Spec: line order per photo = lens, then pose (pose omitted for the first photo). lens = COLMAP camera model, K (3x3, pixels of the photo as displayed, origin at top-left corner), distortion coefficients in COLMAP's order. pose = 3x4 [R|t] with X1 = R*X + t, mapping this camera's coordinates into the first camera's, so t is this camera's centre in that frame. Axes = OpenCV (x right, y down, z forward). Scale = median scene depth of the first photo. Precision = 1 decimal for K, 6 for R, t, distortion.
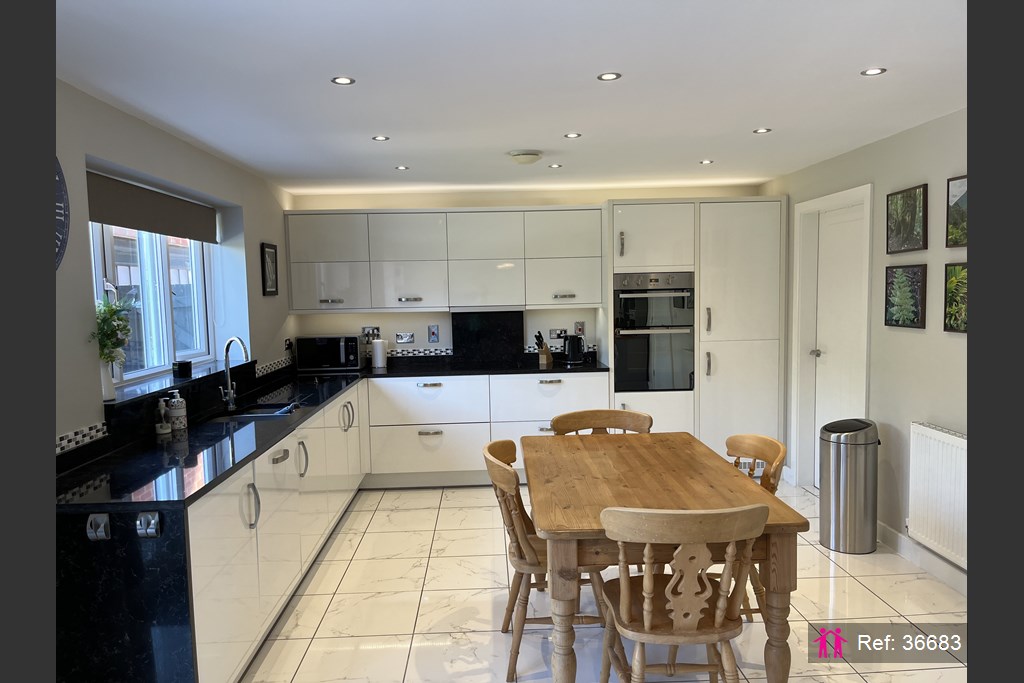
lens RADIAL K [[689.5, 0, 516.1], [0, 689.5, 345.1], [0, 0, 1]] dist [0.055577, -0.087988]
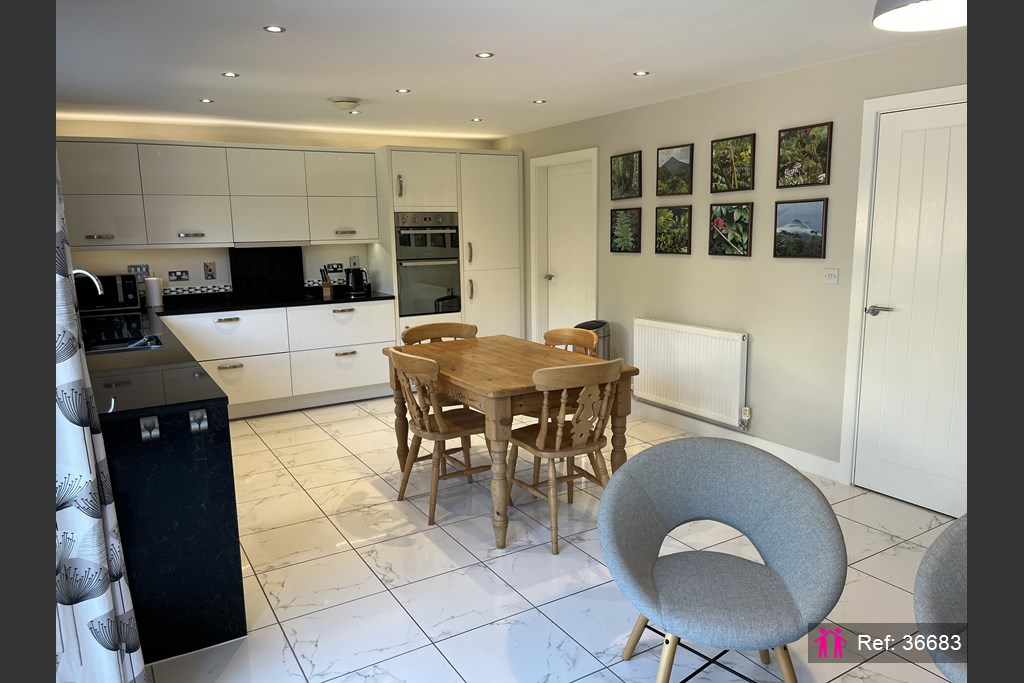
lens RADIAL K [[689.5, 0, 516.1], [0, 689.5, 345.1], [0, 0, 1]] dist [0.055577, -0.087988]
pose [[0.871930, -0.077507, 0.483457, -0.251978], [0.039922, 0.995358, 0.087574, 0.022493], [-0.488001, -0.057057, 0.870976, -0.100865]]
